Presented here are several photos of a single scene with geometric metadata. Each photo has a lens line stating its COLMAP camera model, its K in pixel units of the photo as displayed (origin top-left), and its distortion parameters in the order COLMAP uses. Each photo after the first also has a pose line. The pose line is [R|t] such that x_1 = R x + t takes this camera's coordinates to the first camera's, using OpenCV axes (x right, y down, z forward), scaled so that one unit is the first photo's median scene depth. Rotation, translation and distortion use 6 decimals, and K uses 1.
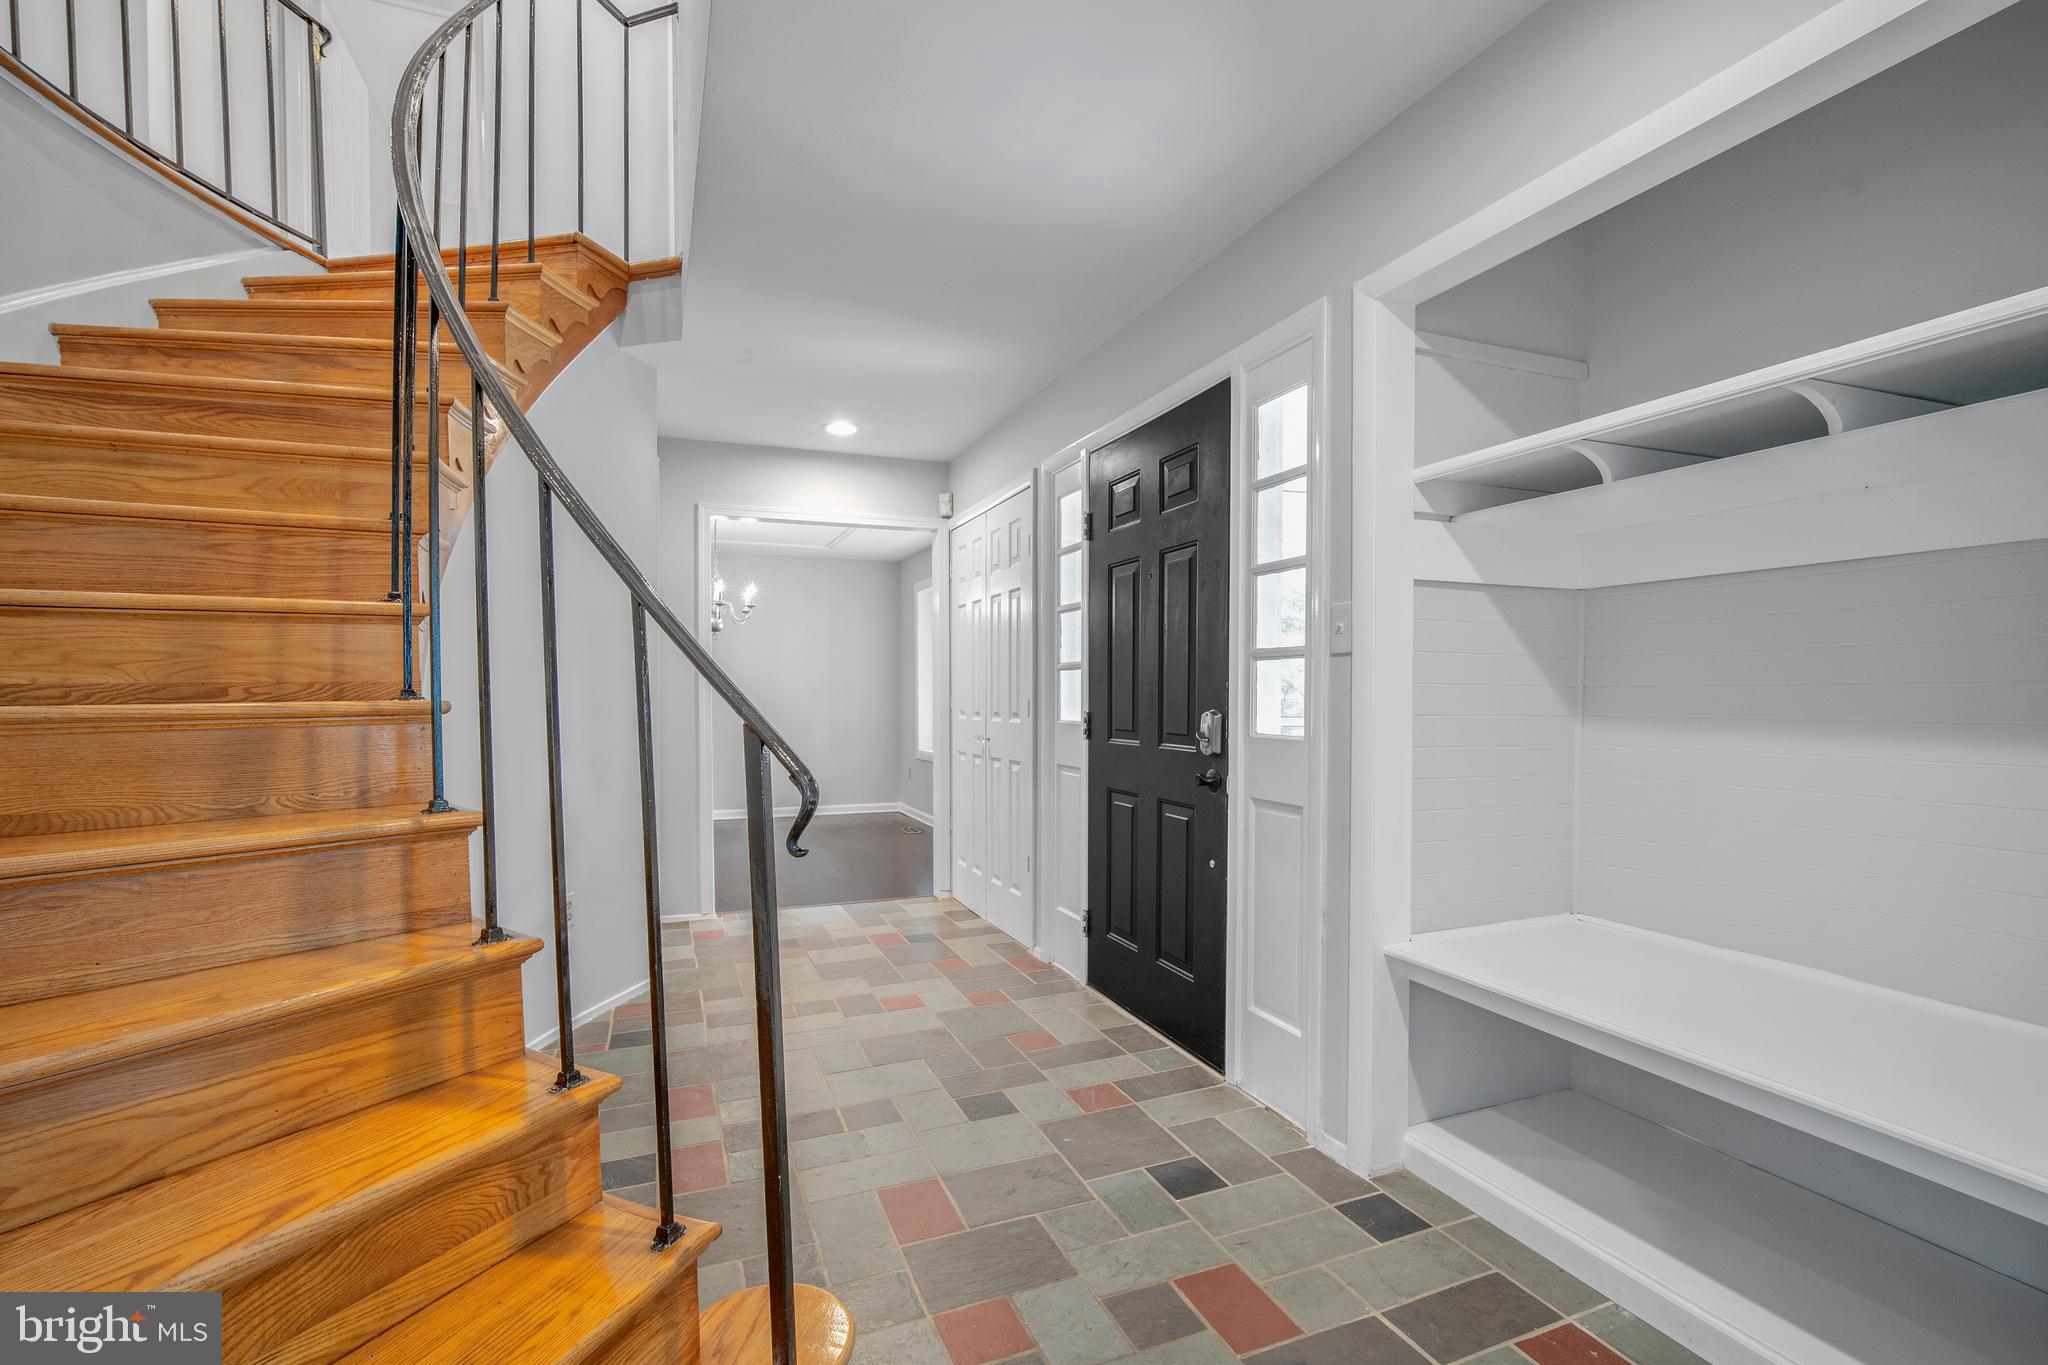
lens RADIAL K [[922.7, 0, 1030.3], [0, 922.7, 700.1], [0, 0, 1]] dist [-0.002568, 0.000028]
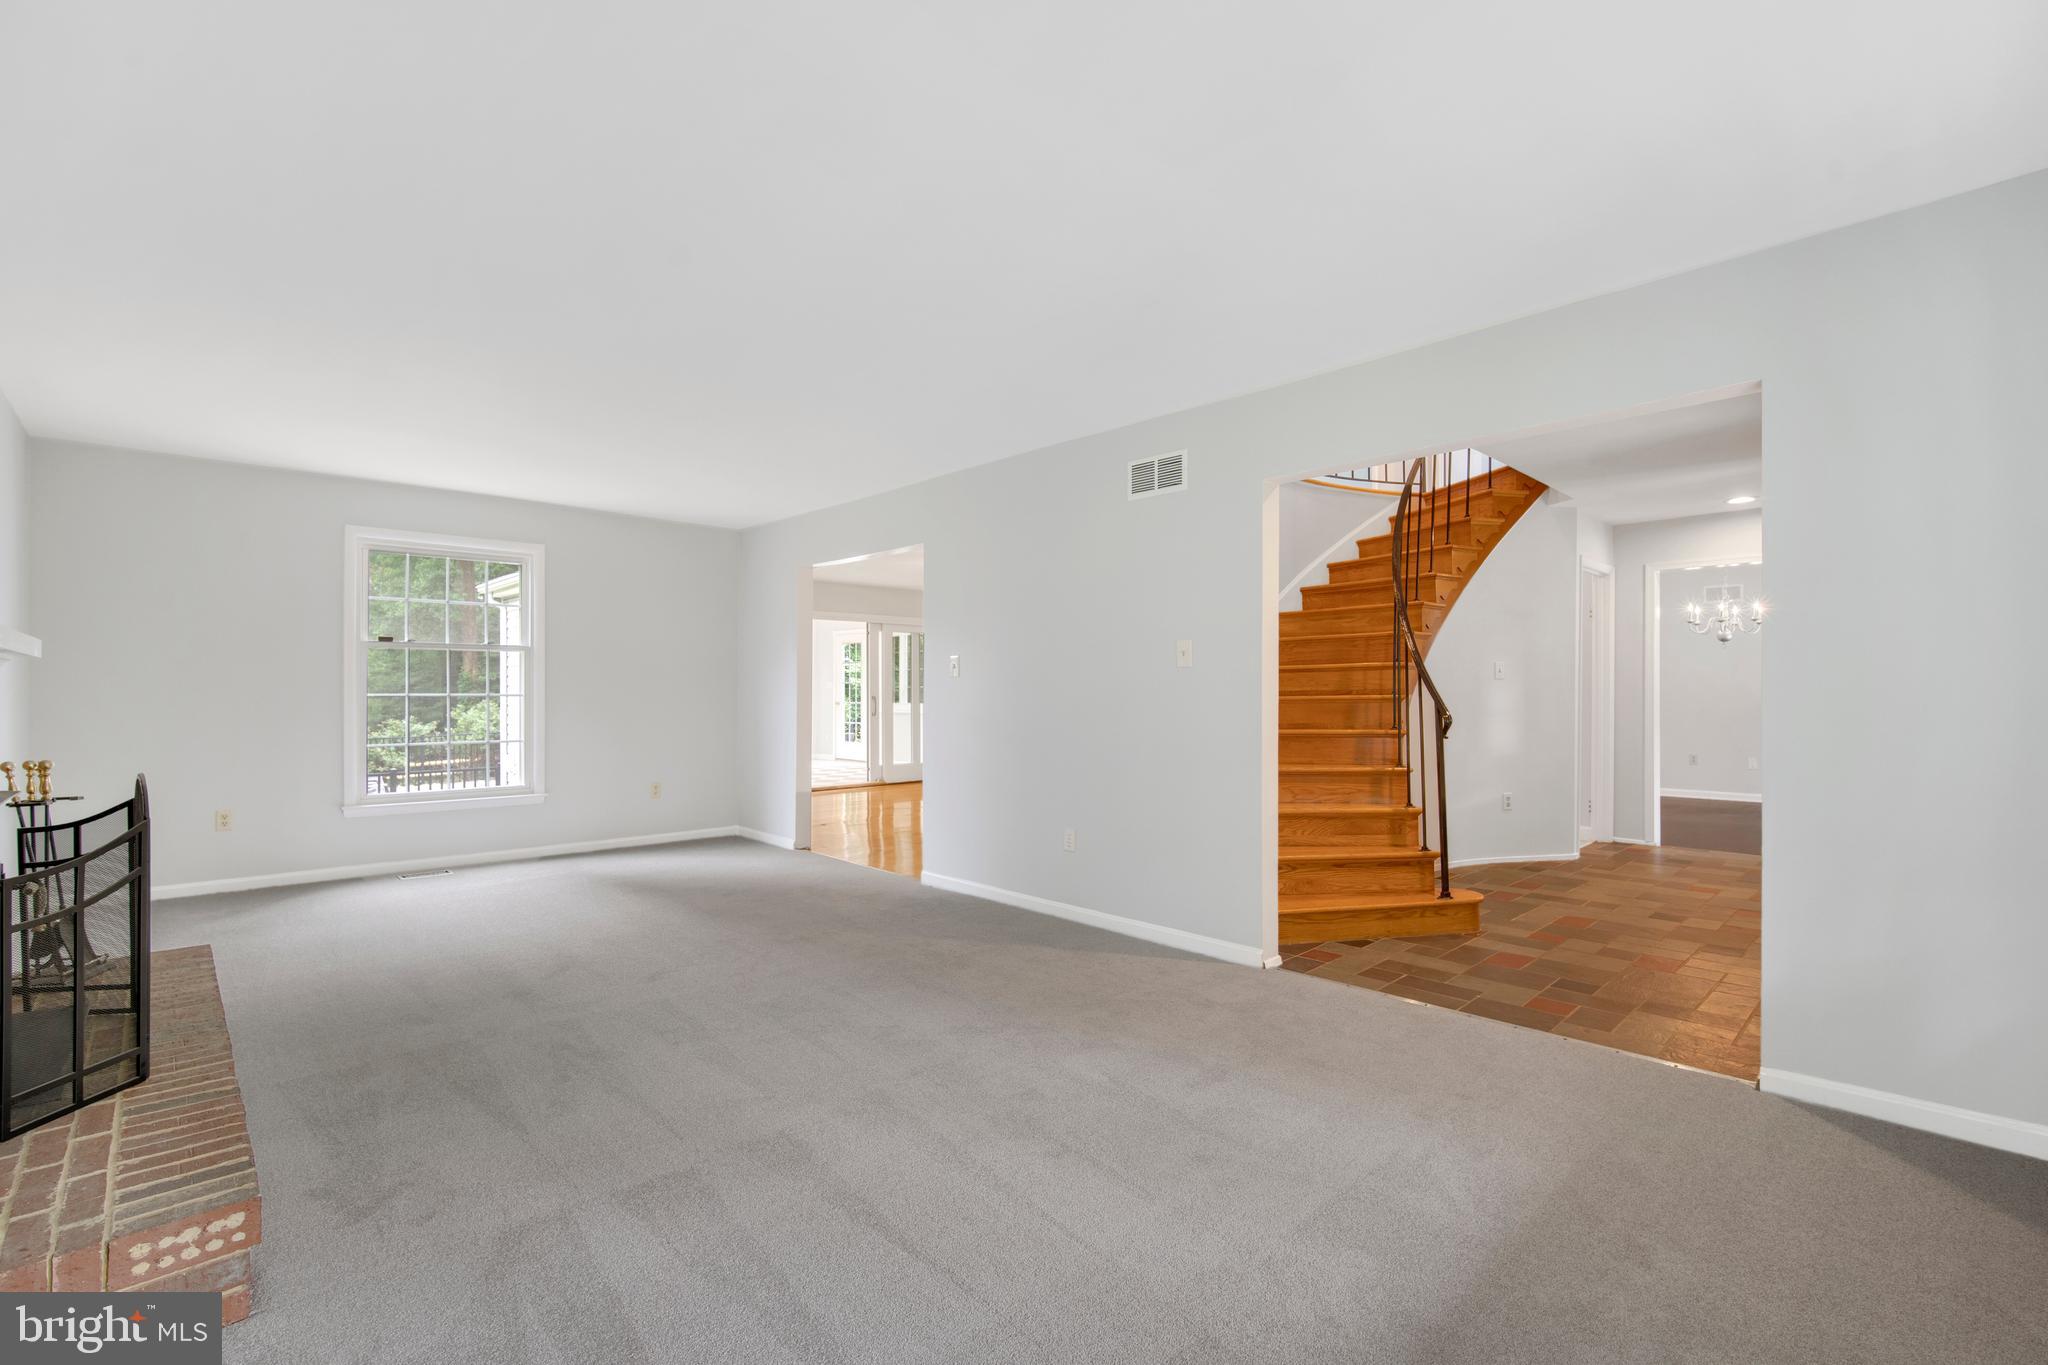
lens RADIAL K [[899.0, 0, 1027.3], [0, 899.0, 677.9], [0, 0, 1]] dist [-0.013699, -0.000086]
pose [[0.358295, -0.011477, -0.933538, 1.589906], [-0.004565, 0.999891, -0.014045, -0.009240], [0.933597, 0.009294, 0.358204, -1.152637]]
